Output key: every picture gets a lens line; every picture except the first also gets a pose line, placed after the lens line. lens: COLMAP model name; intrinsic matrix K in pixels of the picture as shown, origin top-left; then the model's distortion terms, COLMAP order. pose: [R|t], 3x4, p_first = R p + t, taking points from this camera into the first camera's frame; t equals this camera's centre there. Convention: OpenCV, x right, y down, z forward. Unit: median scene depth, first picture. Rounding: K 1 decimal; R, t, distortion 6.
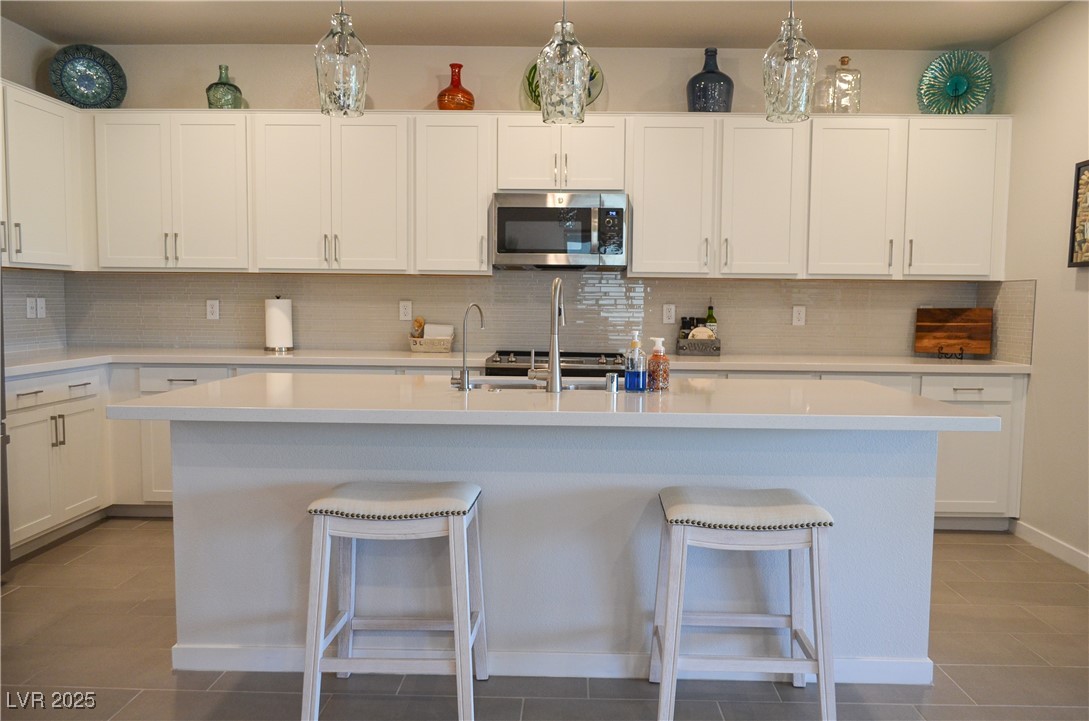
lens RADIAL K [[832.2, 0, 543.0], [0, 832.2, 364.1], [0, 0, 1]] dist [-0.018290, 0.007388]
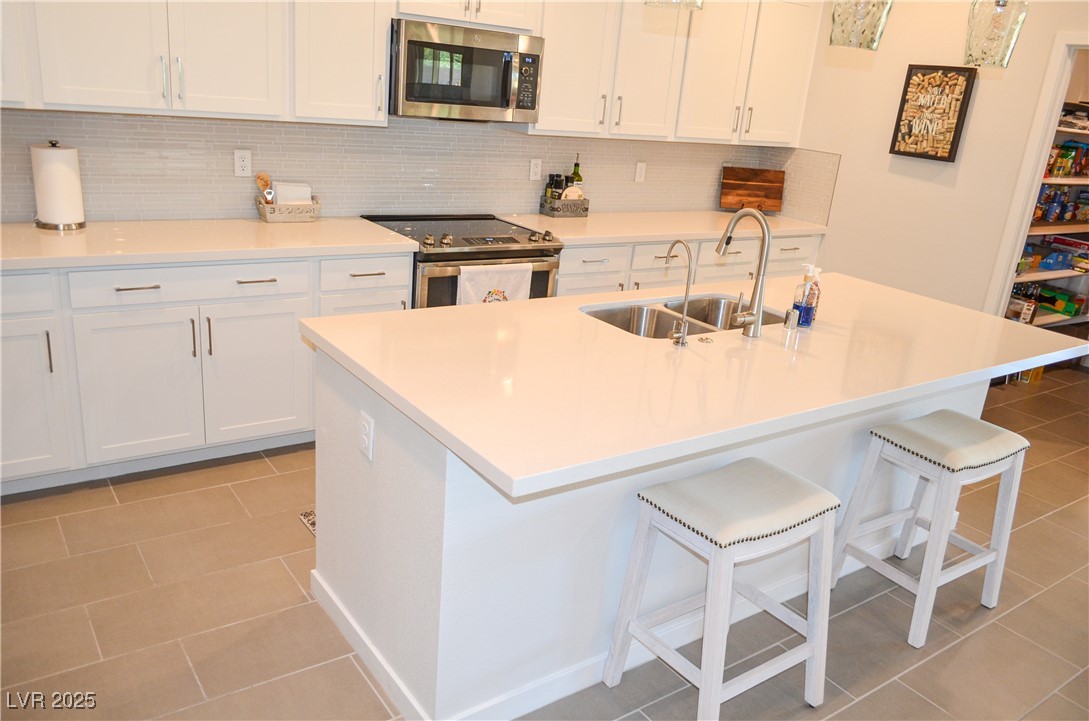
lens RADIAL K [[832.2, 0, 544.7], [0, 832.2, 357.1], [0, 0, 1]] dist [-0.018290, 0.007388]
pose [[0.798821, -0.129202, 0.587531, -0.418975], [-0.037232, 0.964173, 0.262649, -0.105355], [-0.600416, -0.231684, 0.765391, 0.250514]]
